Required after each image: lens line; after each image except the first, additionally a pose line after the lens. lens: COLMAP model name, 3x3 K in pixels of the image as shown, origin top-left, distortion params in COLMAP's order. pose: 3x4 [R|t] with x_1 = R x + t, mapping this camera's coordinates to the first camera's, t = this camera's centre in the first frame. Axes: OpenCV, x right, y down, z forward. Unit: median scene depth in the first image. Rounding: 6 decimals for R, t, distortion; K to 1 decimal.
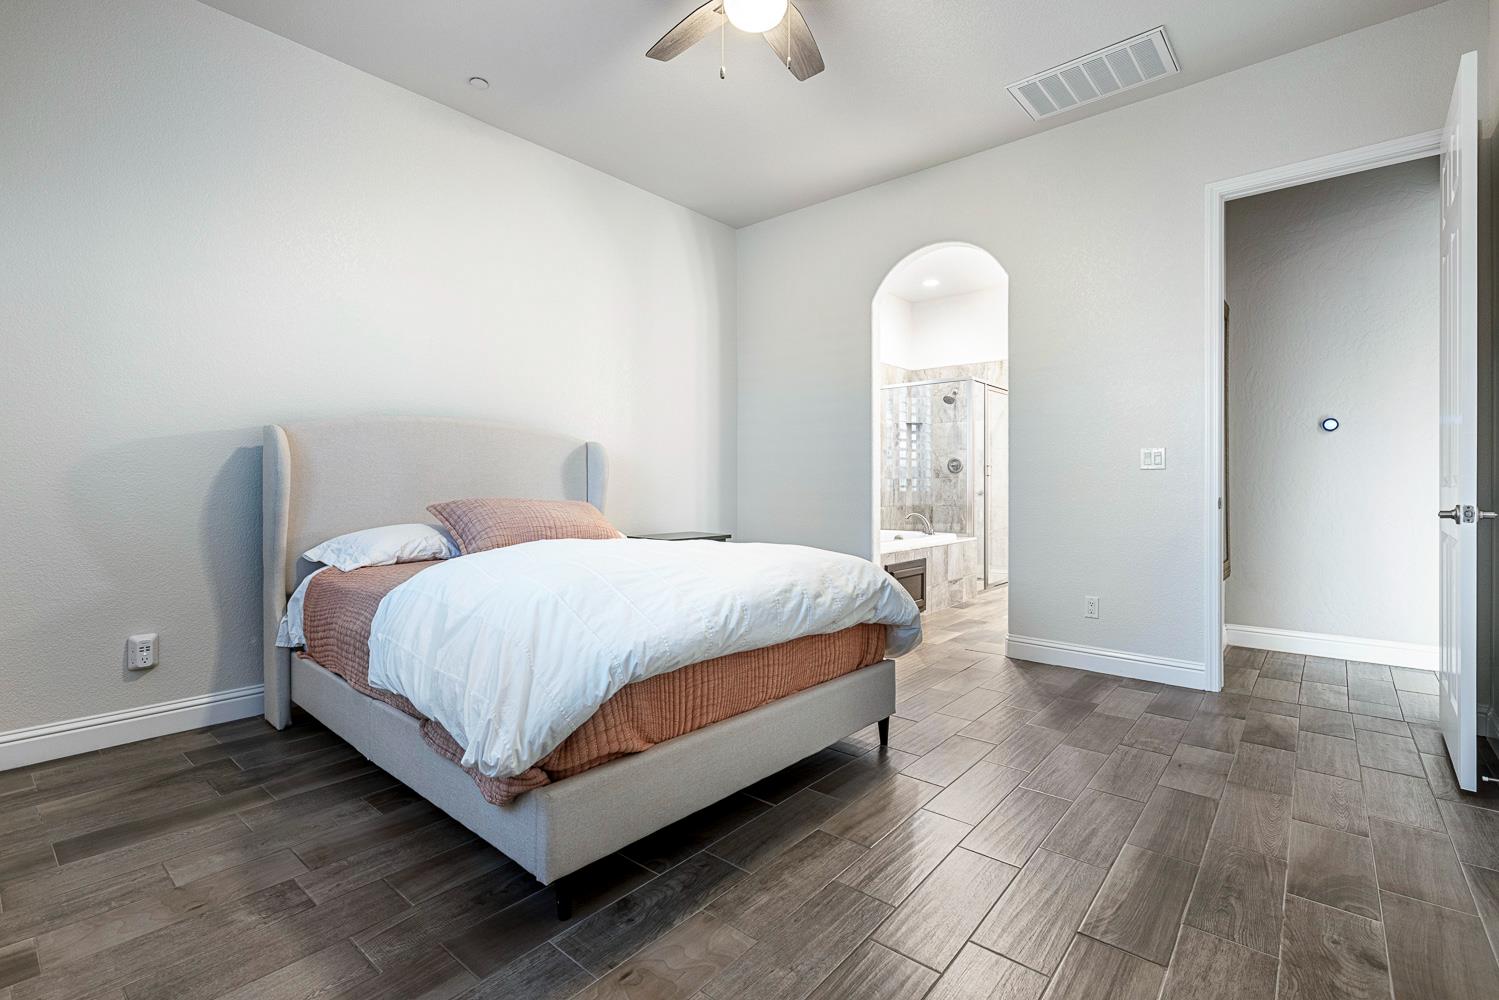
lens RADIAL K [[672.9, 0, 752.4], [0, 672.9, 496.3], [0, 0, 1]] dist [-0.002624, -0.000147]
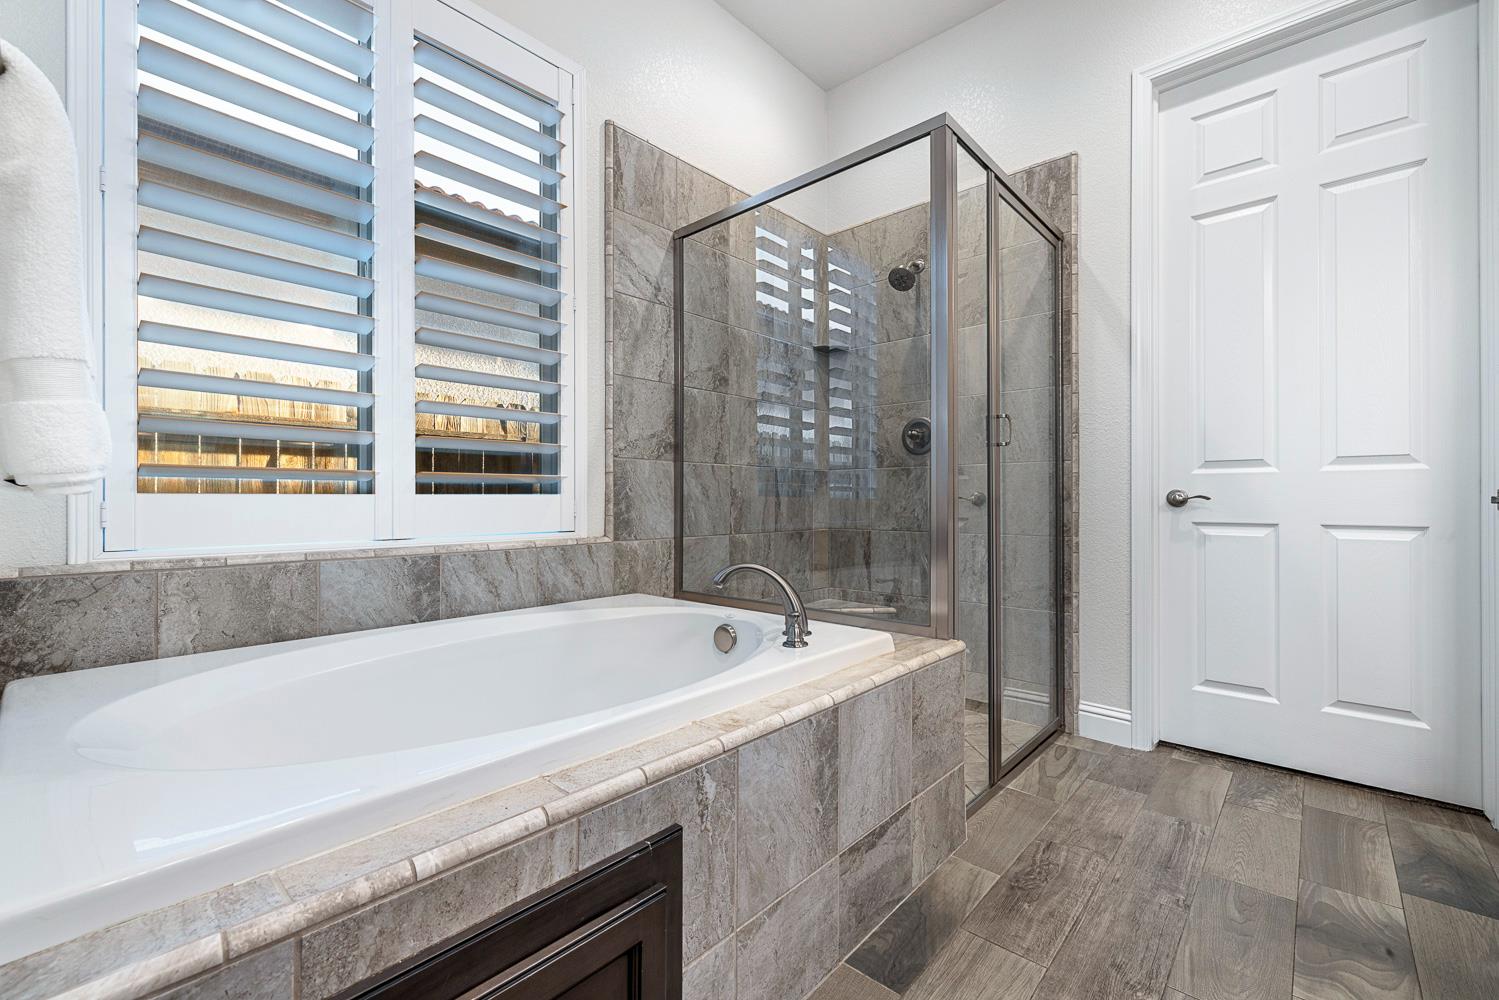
lens RADIAL K [[642.6, 0, 744.5], [0, 642.6, 497.5], [0, 0, 1]] dist [0.004490, 0.000233]
pose [[0.999563, 0.001773, -0.029502, 0.203155], [-0.002262, 0.999861, -0.016543, -0.000059], [0.029469, 0.016603, 0.999428, 0.589968]]
